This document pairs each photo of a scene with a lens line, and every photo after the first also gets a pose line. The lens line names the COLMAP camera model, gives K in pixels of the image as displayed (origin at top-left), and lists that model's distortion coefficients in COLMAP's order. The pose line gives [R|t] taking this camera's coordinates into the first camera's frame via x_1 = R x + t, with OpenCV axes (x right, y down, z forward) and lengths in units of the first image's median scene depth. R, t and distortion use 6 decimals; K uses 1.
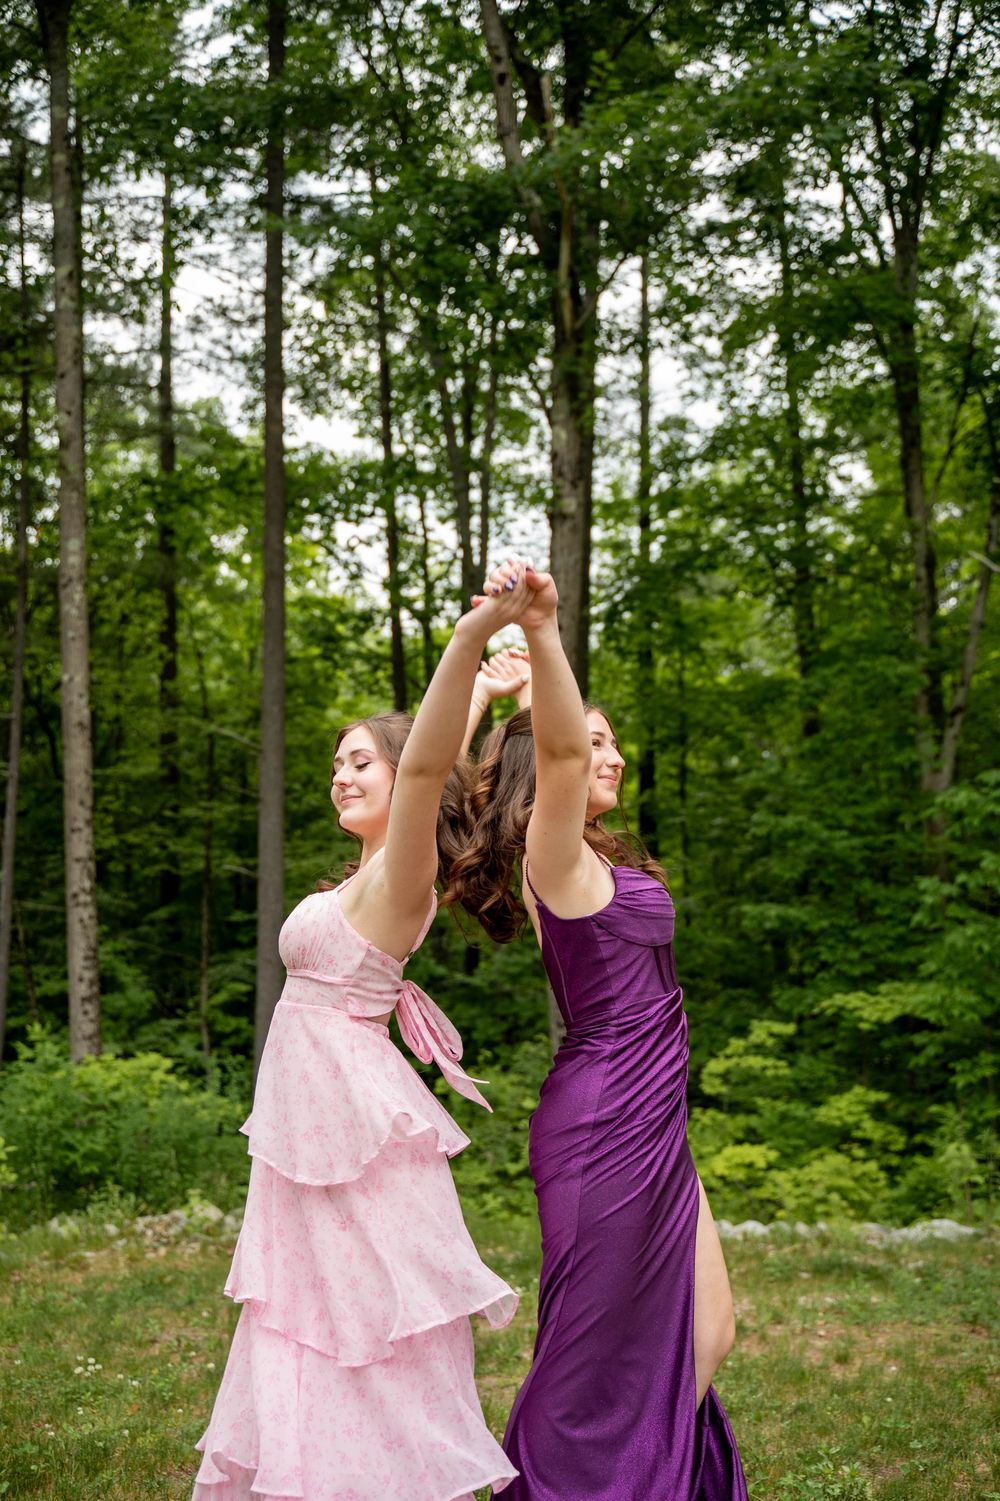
lens RADIAL K [[1547.0, 0, 435.8], [0, 1547.0, 749.6], [0, 0, 1]] dist [-0.073153, 0.099752]
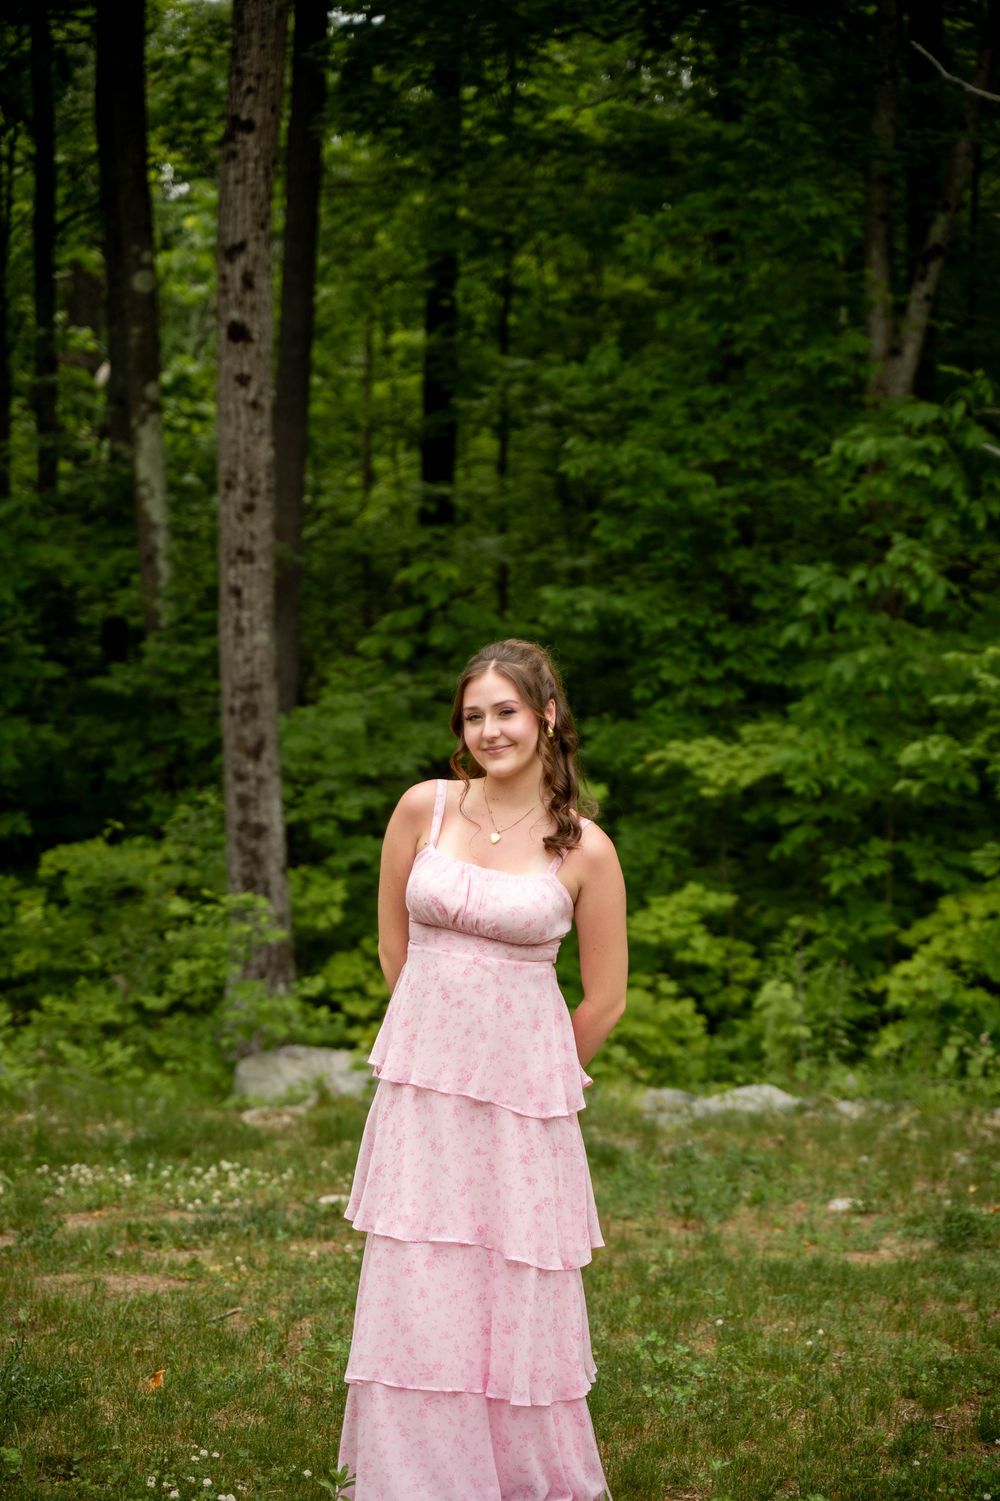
lens RADIAL K [[3739.1, 0, 500.0], [0, 3739.1, 750.5], [0, 0, 1]] dist [-0.021027, -0.024987]
pose [[0.994283, 0.010729, 0.106237, 0.026857], [-0.033284, 0.976509, 0.212892, -0.169406], [-0.101458, -0.215211, 0.971283, -0.513813]]
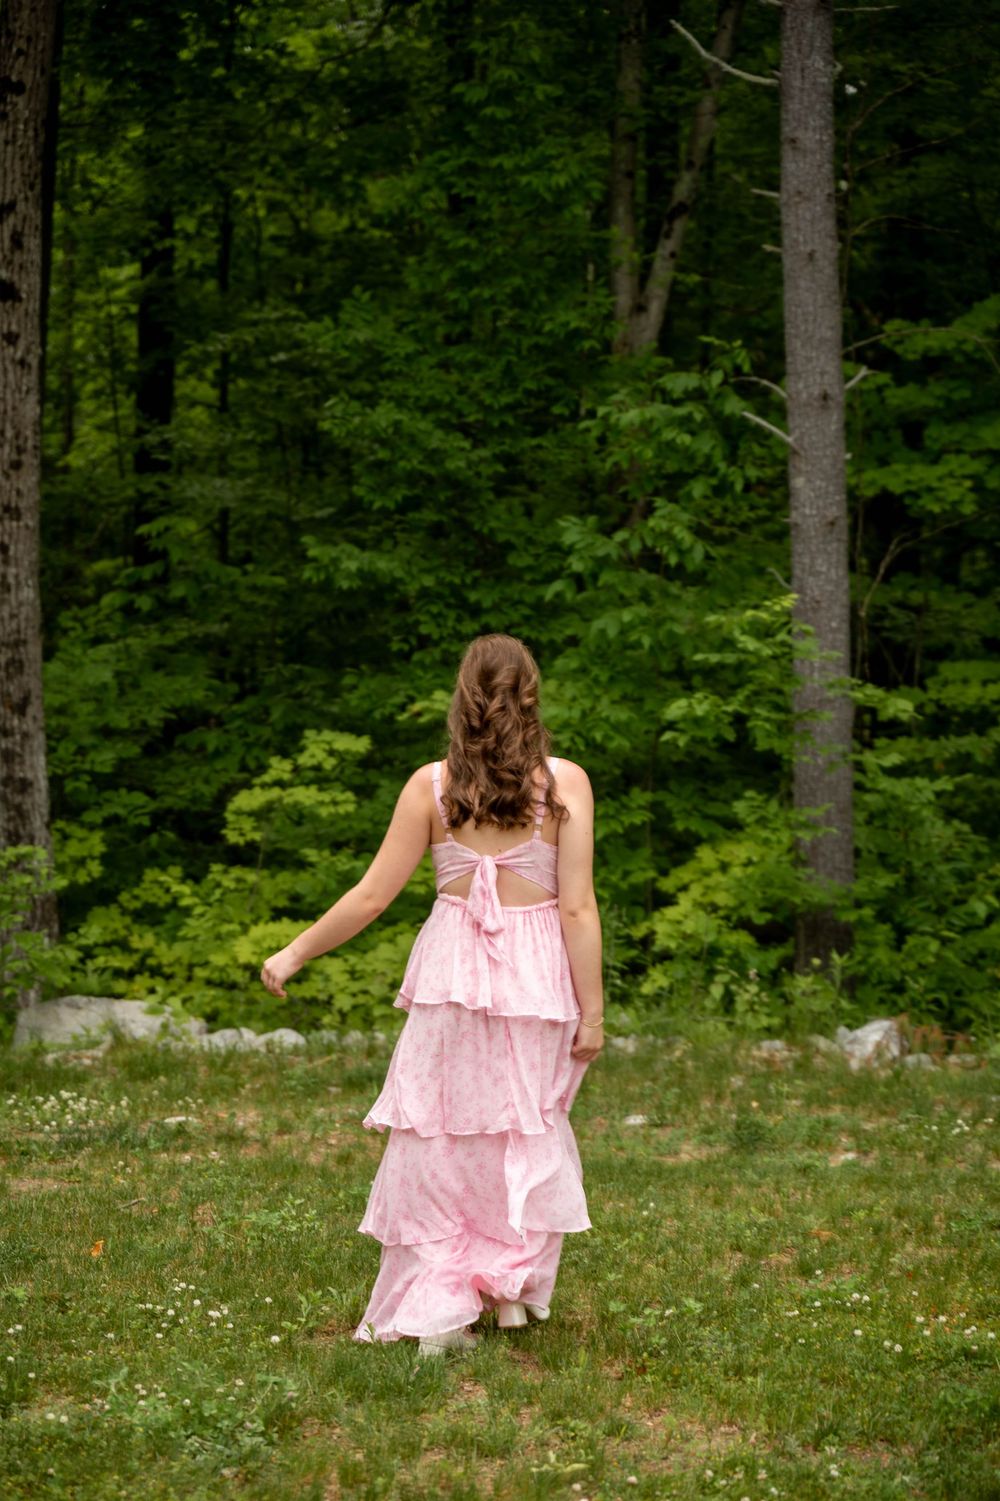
lens RADIAL K [[4712.9, 0, 679.1], [0, 4712.9, 751.7], [0, 0, 1]] dist [0.000768, 1.328218]
pose [[0.968902, 0.006715, 0.247355, -0.138426], [-0.062449, 0.973909, 0.218179, -0.269397], [-0.239436, -0.226842, 0.944041, -0.950370]]
